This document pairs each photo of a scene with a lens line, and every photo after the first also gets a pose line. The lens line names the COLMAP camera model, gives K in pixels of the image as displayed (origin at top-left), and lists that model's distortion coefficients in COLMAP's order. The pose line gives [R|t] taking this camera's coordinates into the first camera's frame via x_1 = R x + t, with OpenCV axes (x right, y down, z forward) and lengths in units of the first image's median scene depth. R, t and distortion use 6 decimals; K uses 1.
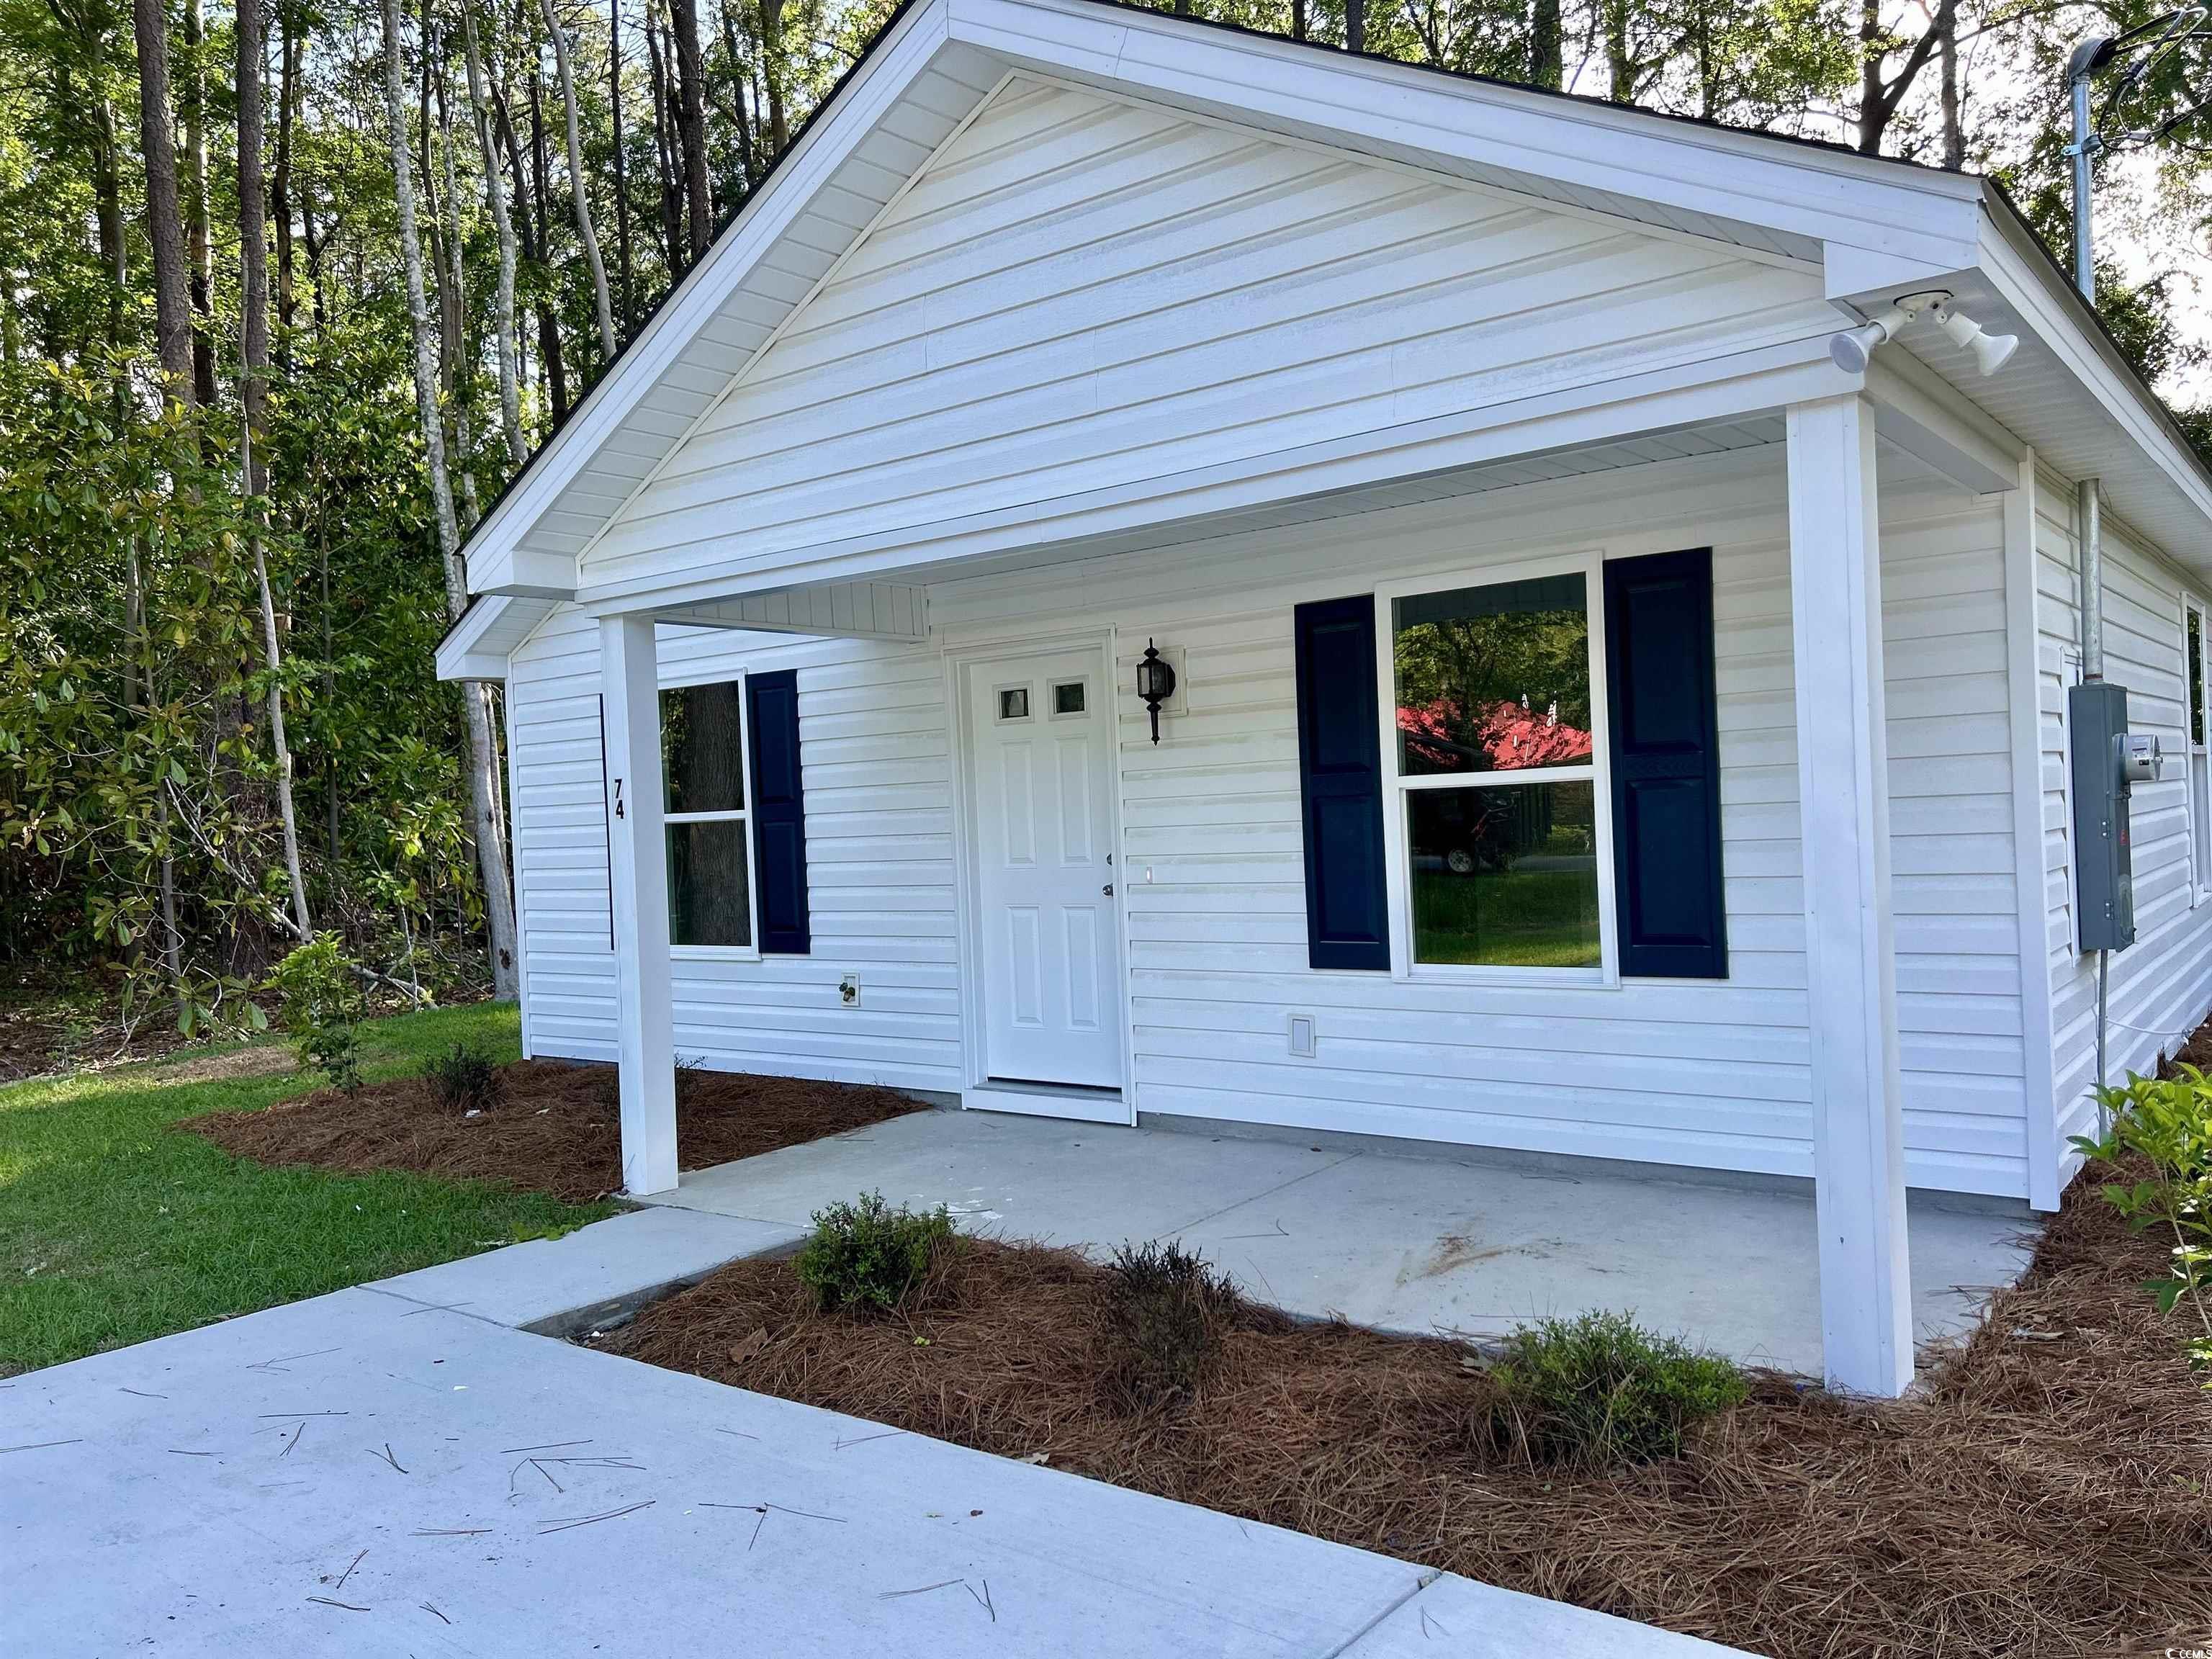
lens RADIAL K [[1672.8, 0, 1106.0], [0, 1672.8, 829.5], [0, 0, 1]] dist [0.077327, -0.111105]
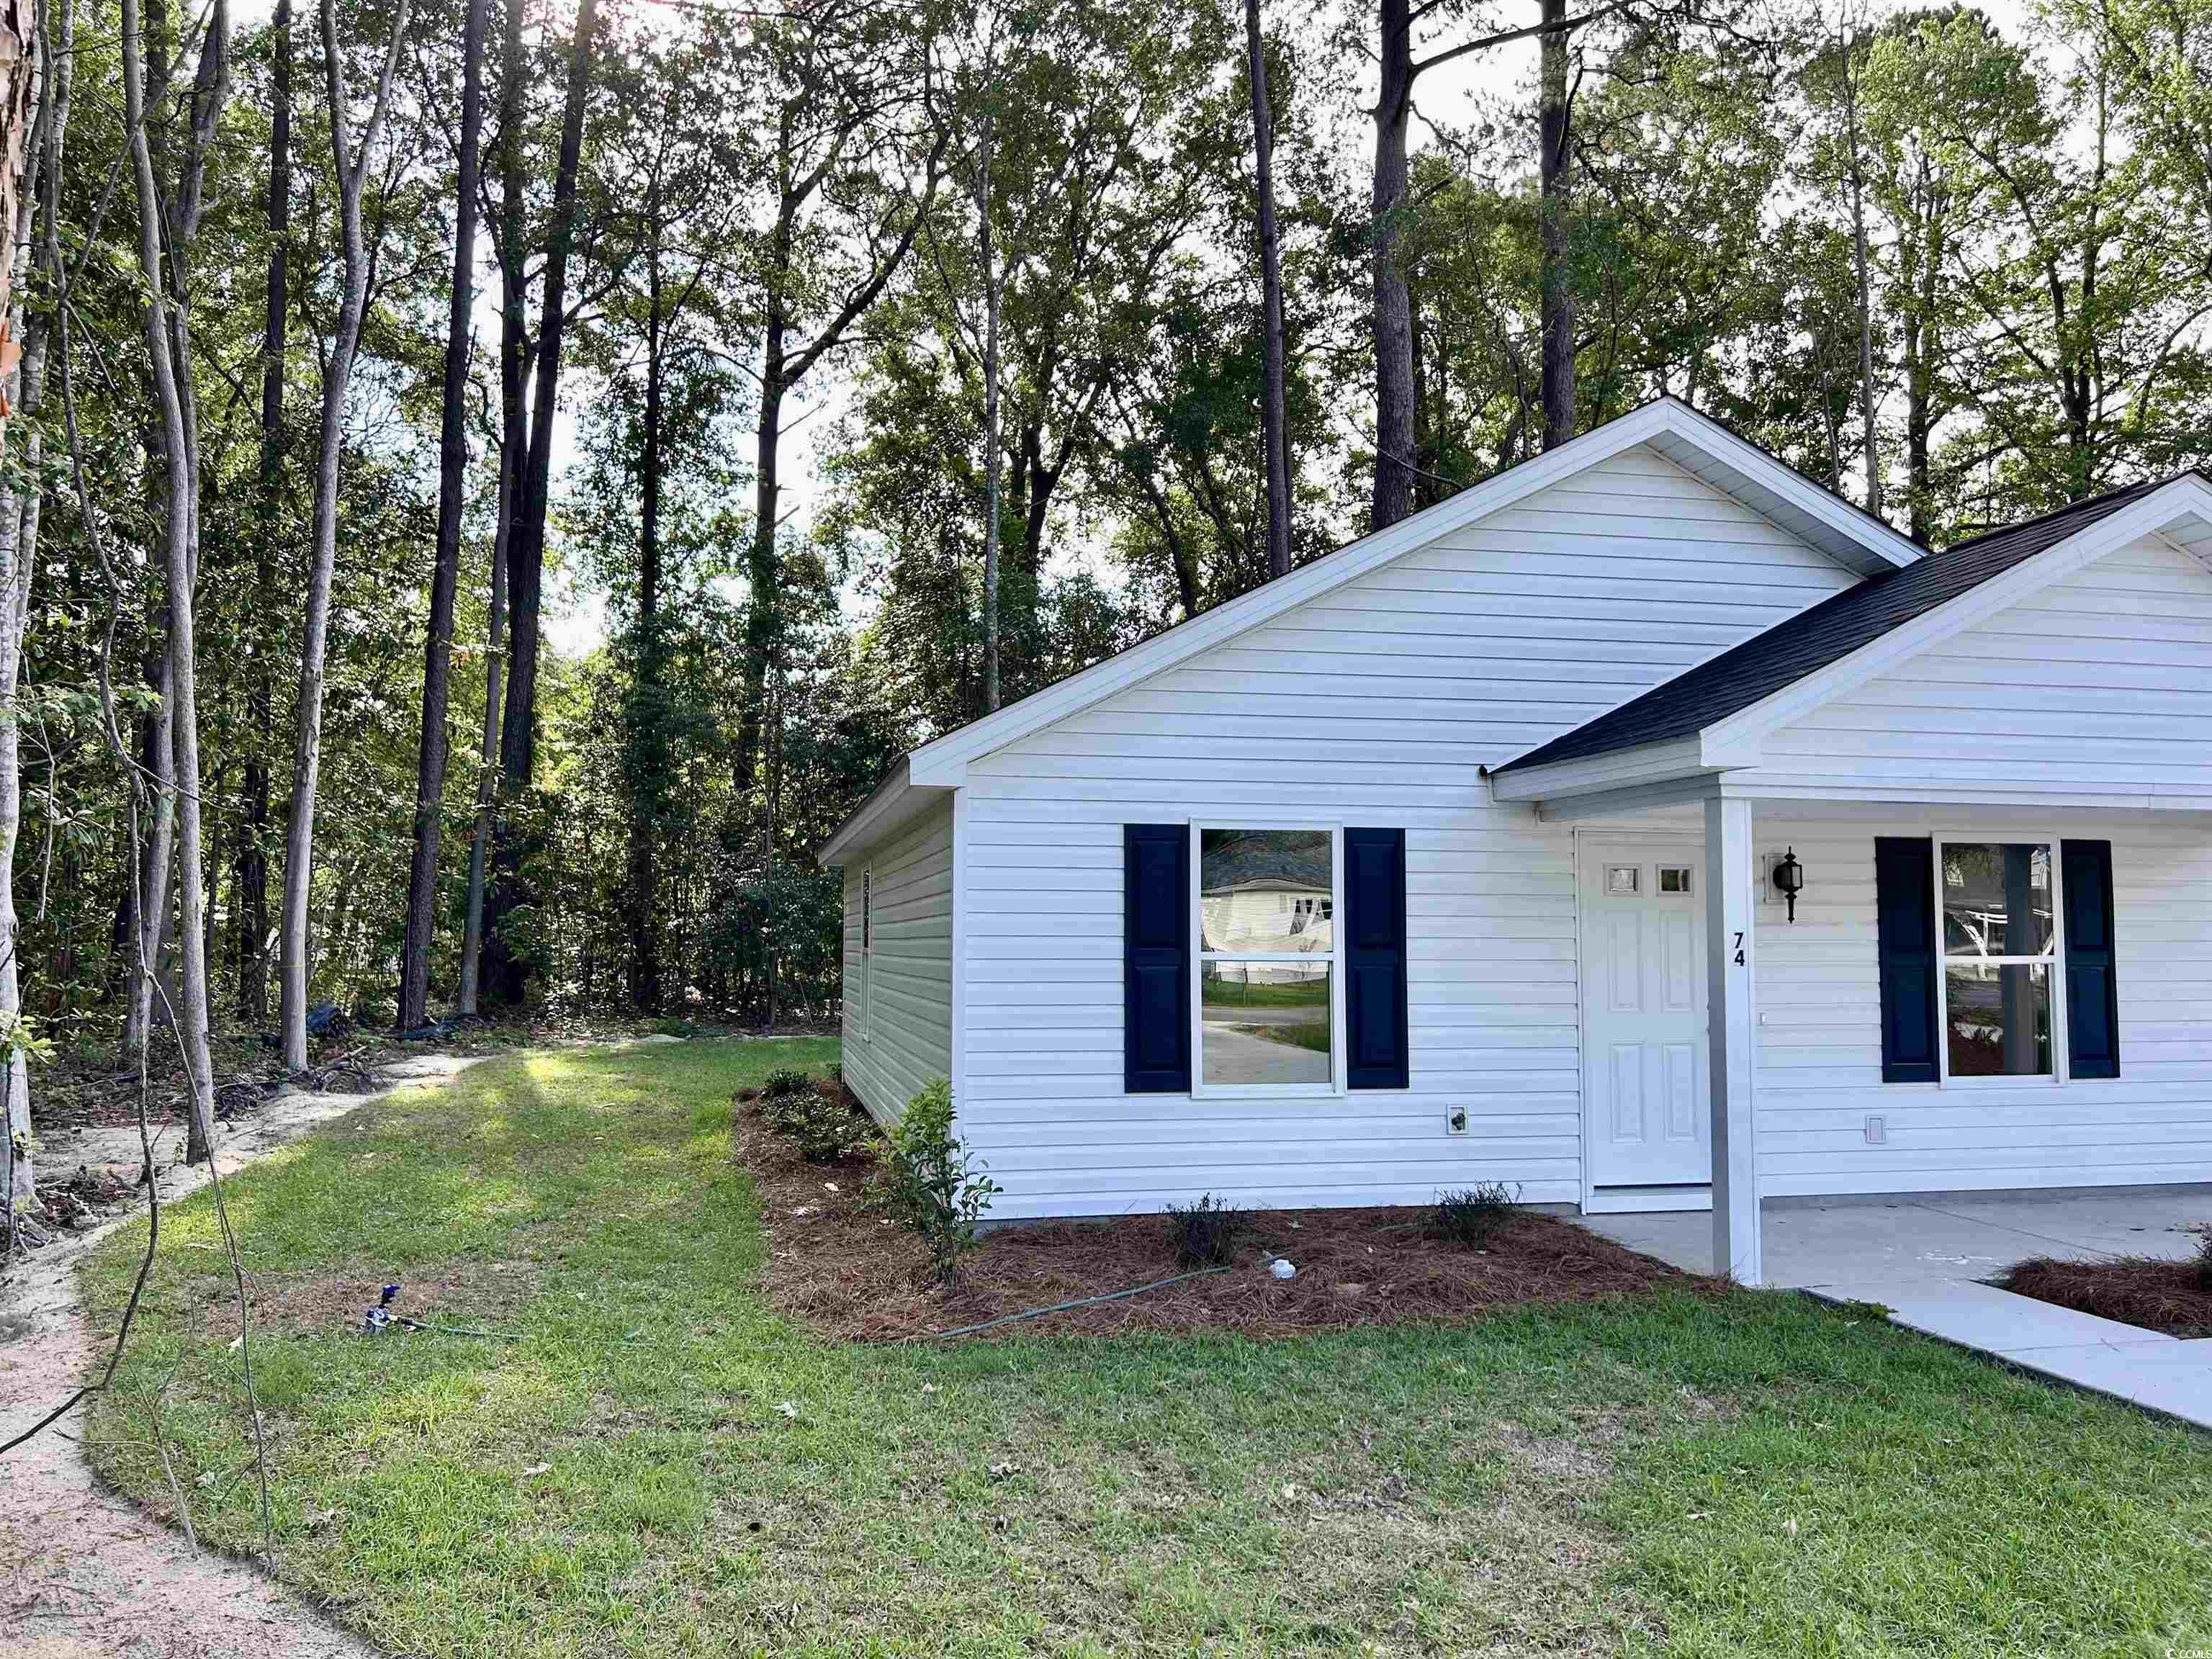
lens RADIAL K [[1672.8, 0, 1106.0], [0, 1672.8, 829.5], [0, 0, 1]] dist [0.077327, -0.111105]
pose [[0.643372, 0.089783, 0.760271, -1.383672], [-0.026233, 0.995101, -0.095316, 0.019801], [-0.765105, 0.041379, 0.642575, 0.526756]]
